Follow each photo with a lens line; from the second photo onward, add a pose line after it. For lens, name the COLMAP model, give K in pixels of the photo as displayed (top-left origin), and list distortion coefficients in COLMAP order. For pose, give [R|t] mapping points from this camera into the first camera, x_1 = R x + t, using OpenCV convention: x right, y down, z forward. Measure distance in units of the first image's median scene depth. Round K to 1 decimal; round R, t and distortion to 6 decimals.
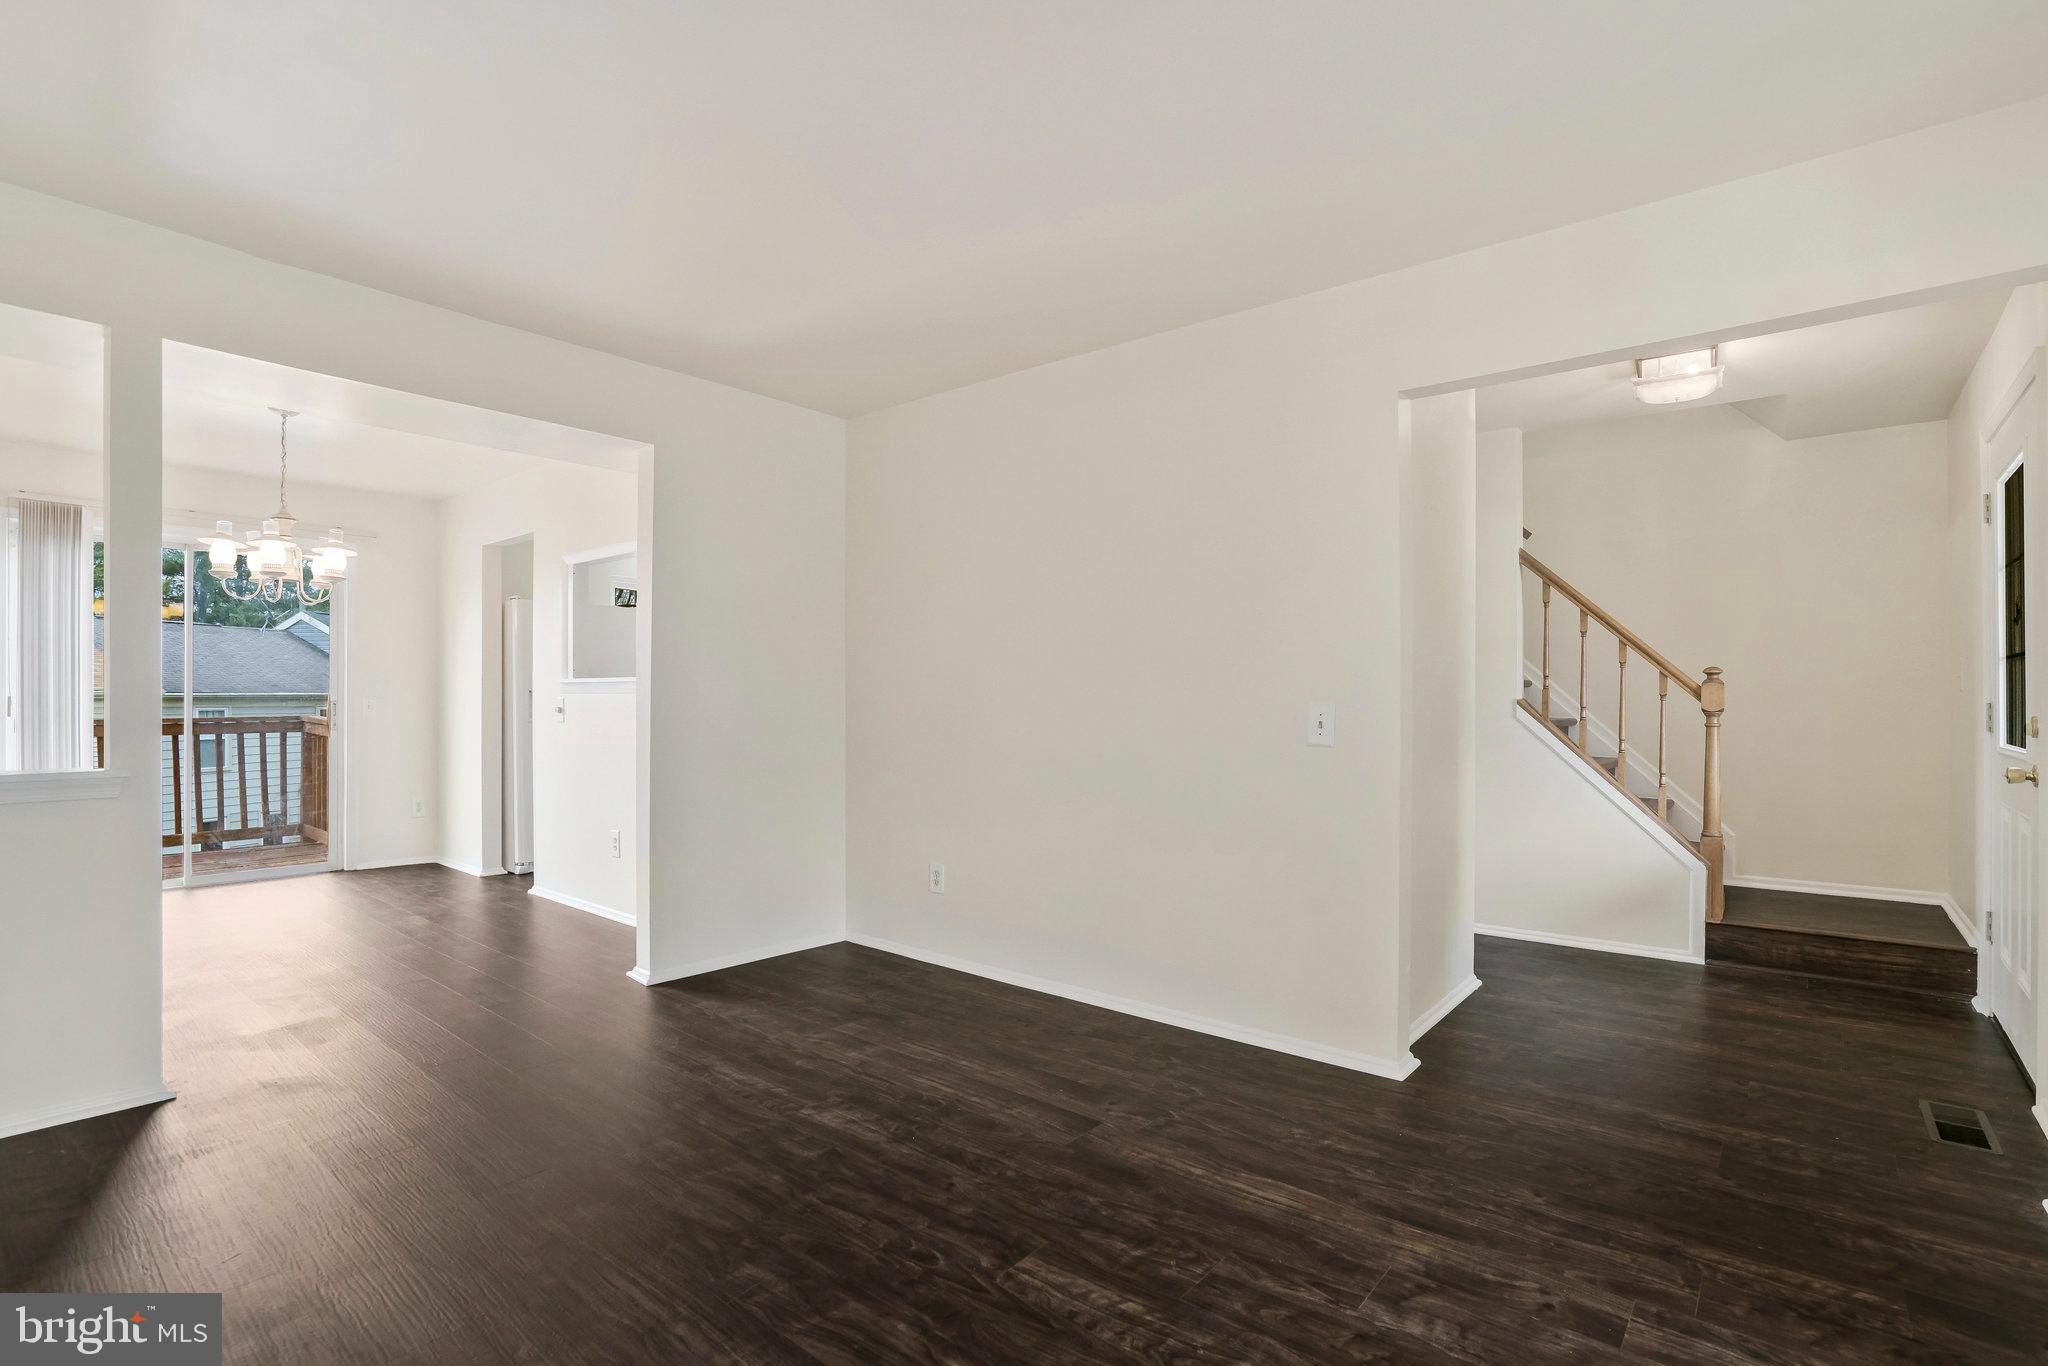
lens RADIAL K [[951.1, 0, 1021.8], [0, 951.1, 704.6], [0, 0, 1]] dist [-0.016535, 0.000813]
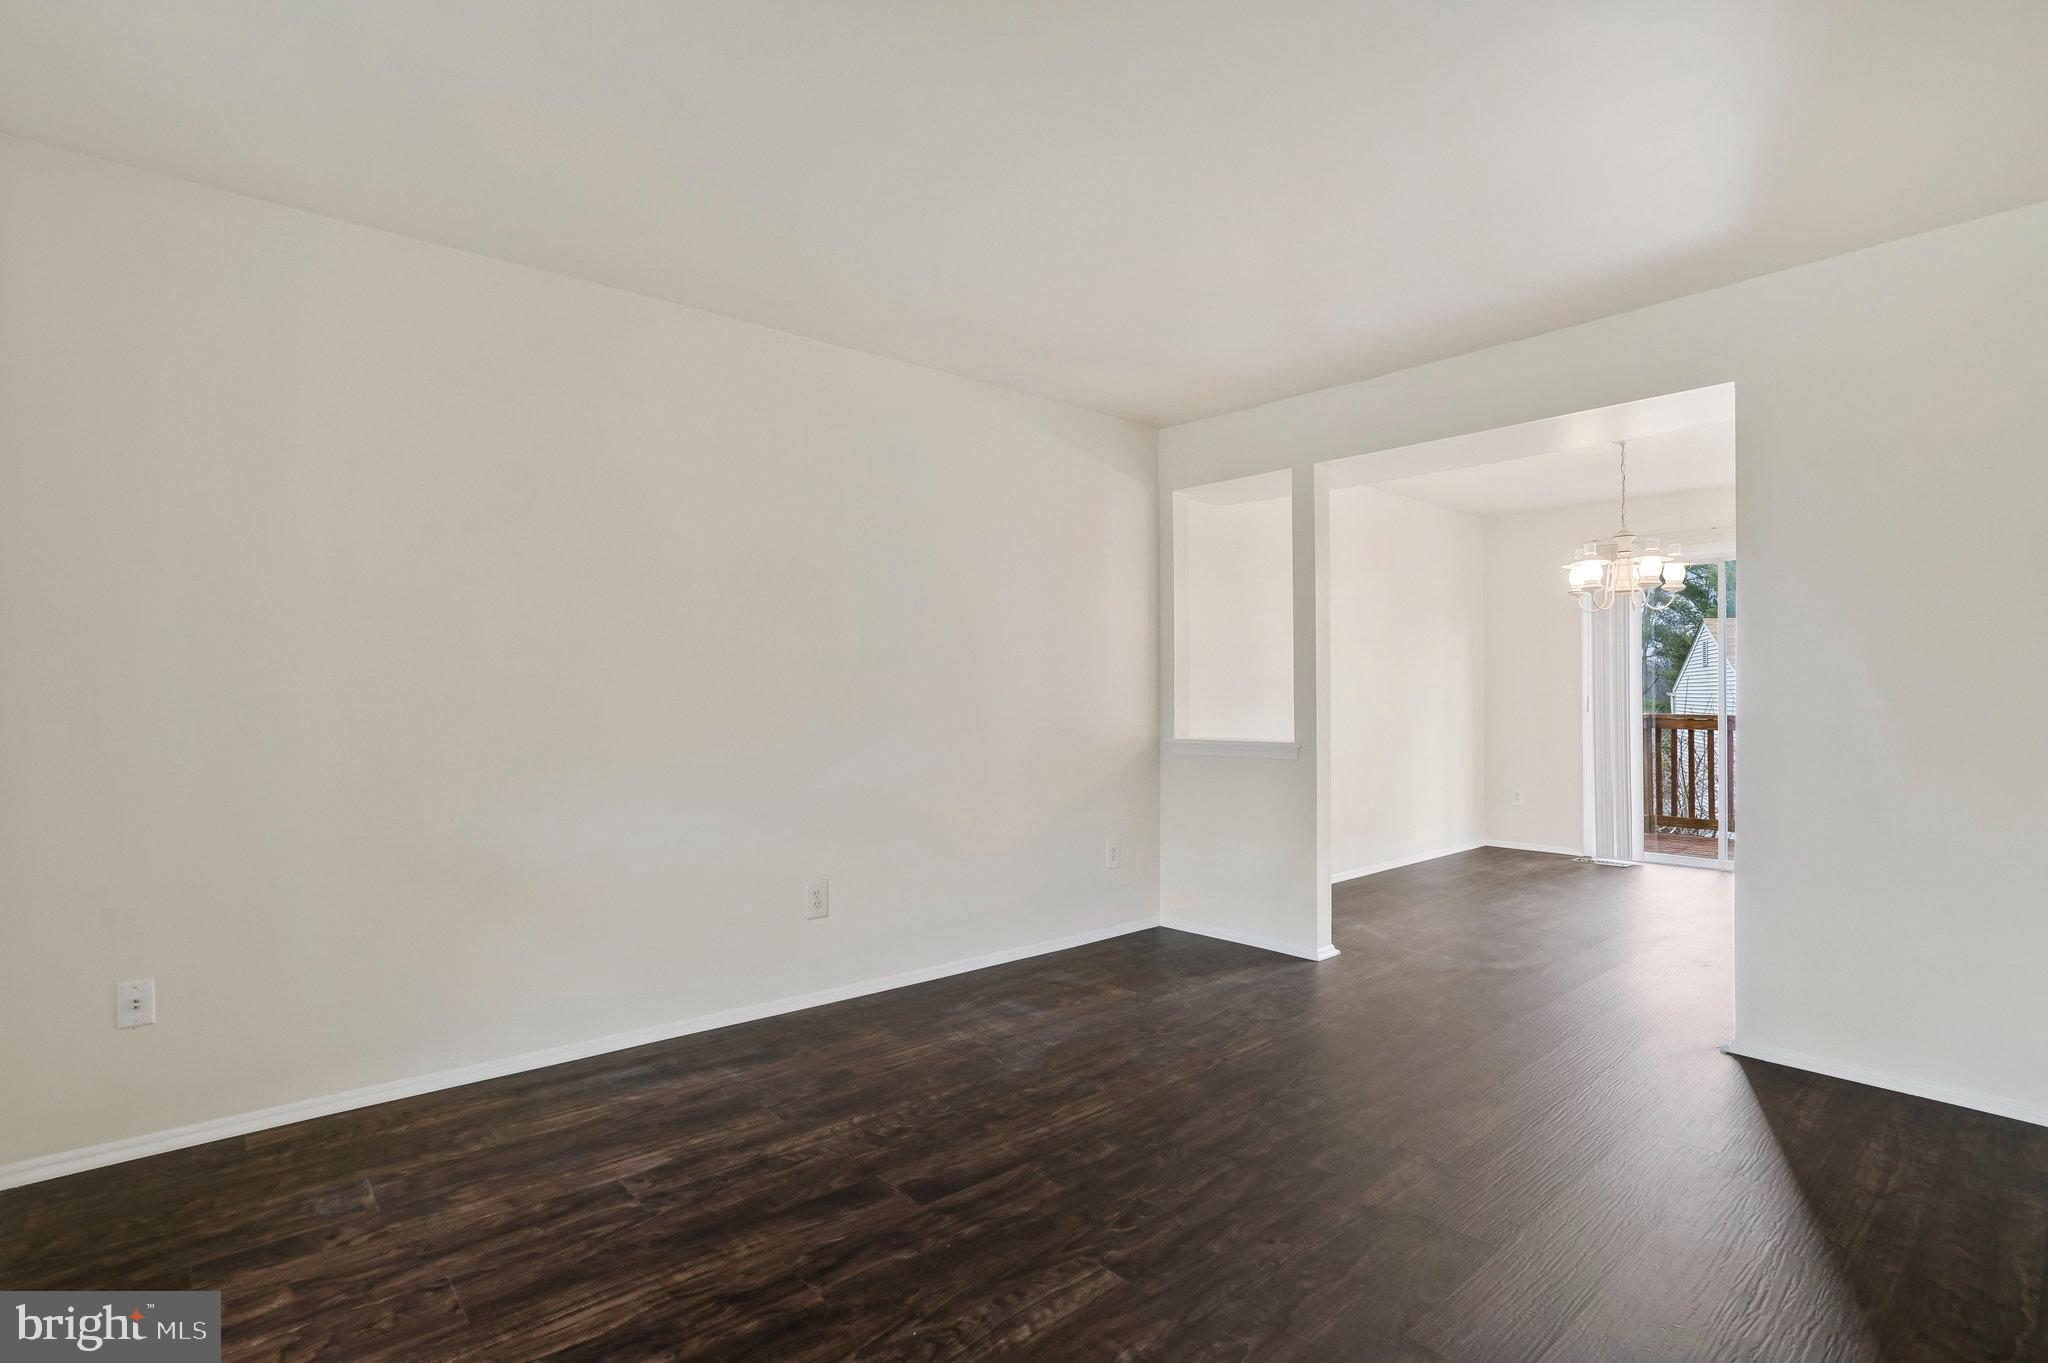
lens RADIAL K [[951.1, 0, 1021.8], [0, 951.1, 703.1], [0, 0, 1]] dist [-0.016535, 0.000813]
pose [[-0.127325, 0.004234, -0.991852, 0.935498], [-0.003507, 0.999983, 0.004719, -0.006567], [0.991855, 0.004079, -0.127308, 0.980867]]
